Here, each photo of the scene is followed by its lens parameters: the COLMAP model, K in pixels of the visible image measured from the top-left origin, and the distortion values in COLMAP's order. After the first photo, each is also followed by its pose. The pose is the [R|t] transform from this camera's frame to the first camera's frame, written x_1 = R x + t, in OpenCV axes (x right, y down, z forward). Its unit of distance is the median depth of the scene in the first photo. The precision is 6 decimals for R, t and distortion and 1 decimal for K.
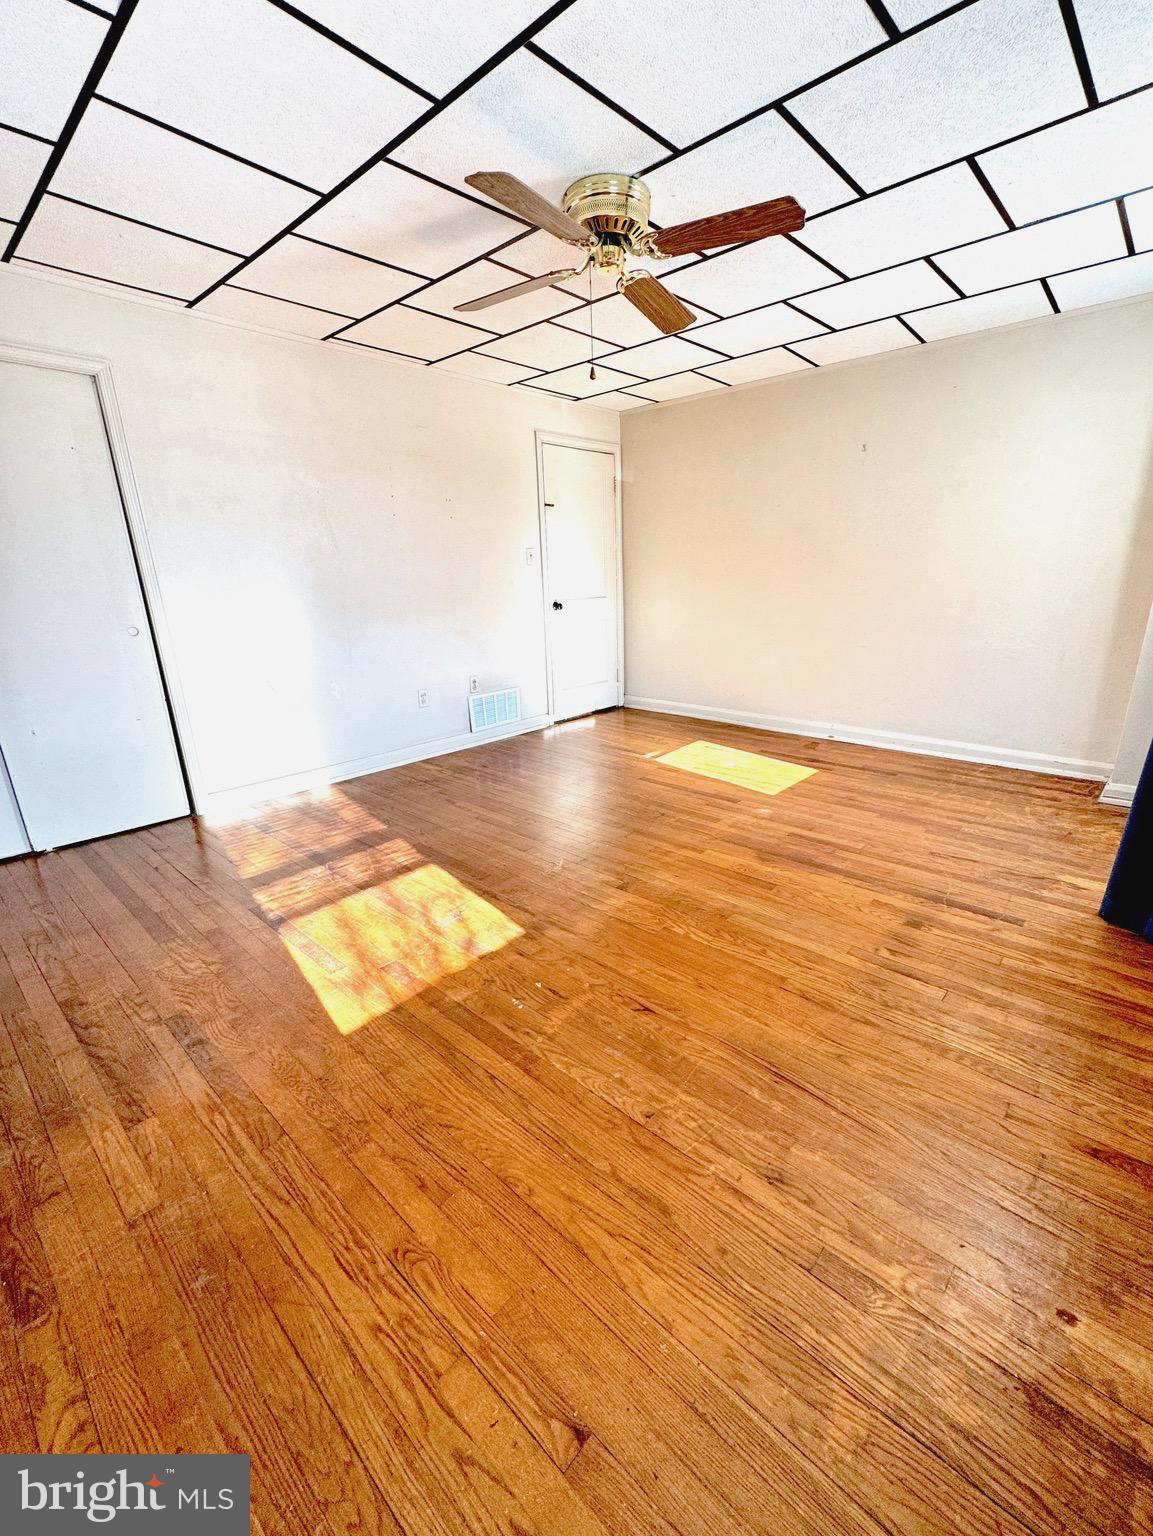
lens RADIAL K [[651.4, 0, 577.8], [0, 651.4, 765.7], [0, 0, 1]] dist [-0.002416, 0.000022]
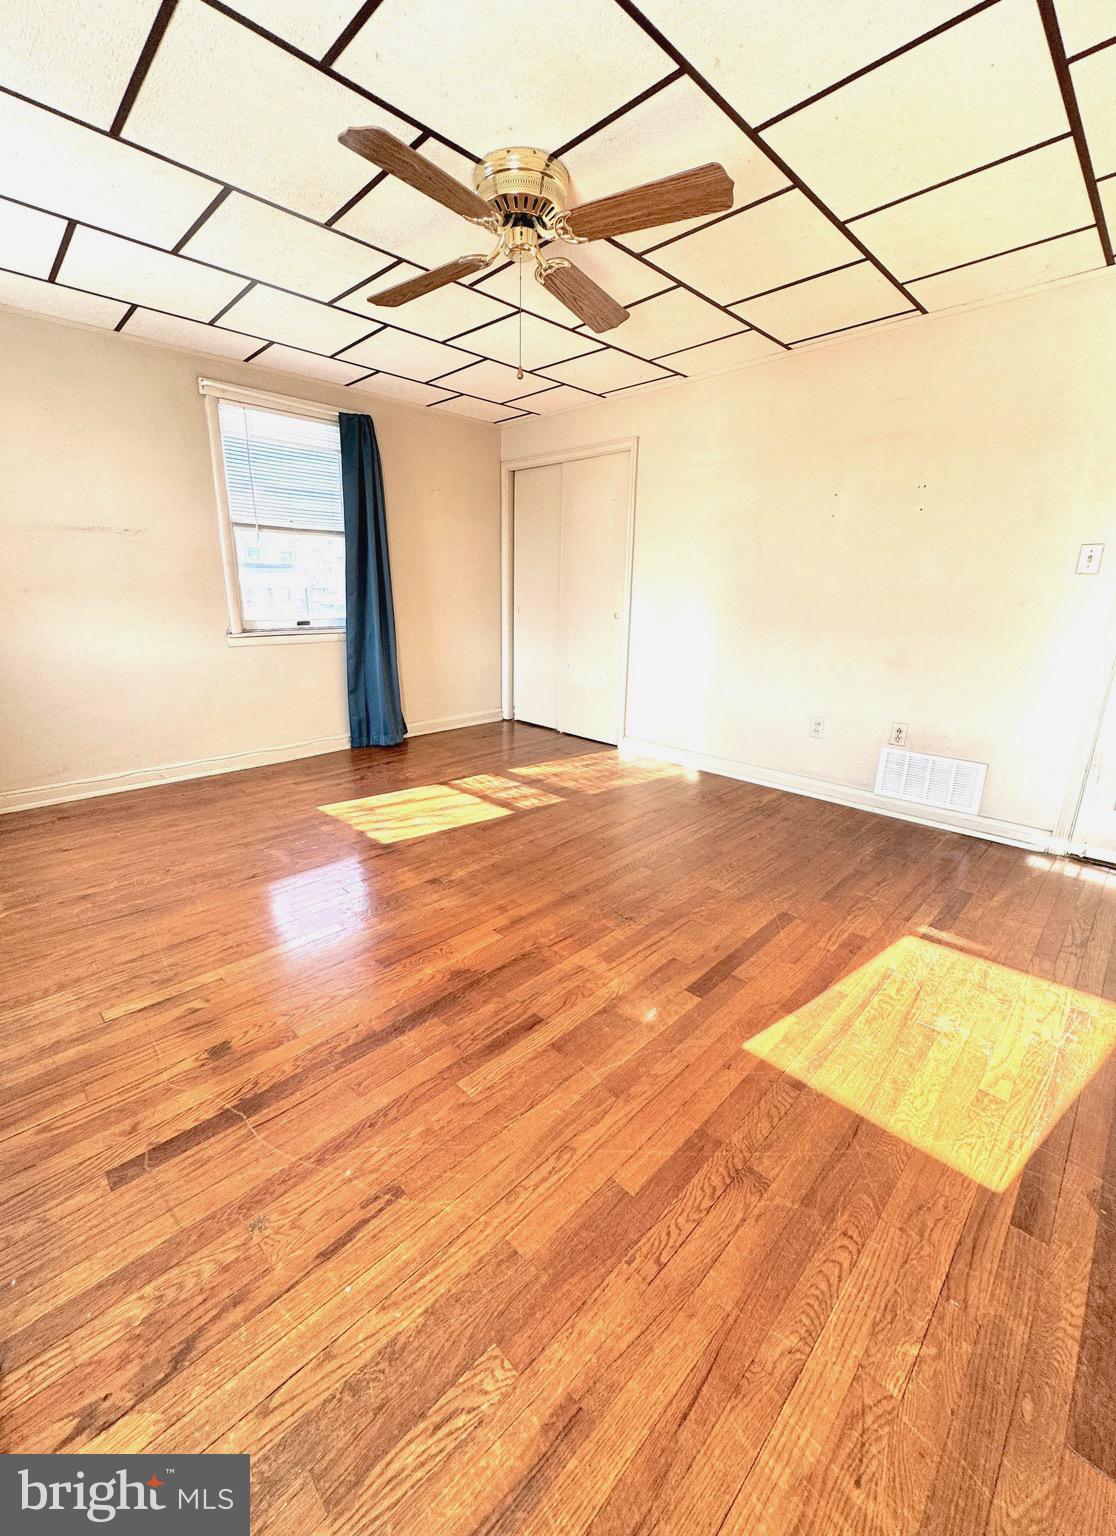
lens RADIAL K [[612.6, 0, 557.1], [0, 612.6, 770.1], [0, 0, 1]] dist [-0.004039, -0.000234]
pose [[-0.042401, 0.307521, -0.950596, 0.922040], [-0.295021, 0.905171, 0.305985, -0.326696], [0.954549, 0.293420, 0.052345, 1.068942]]
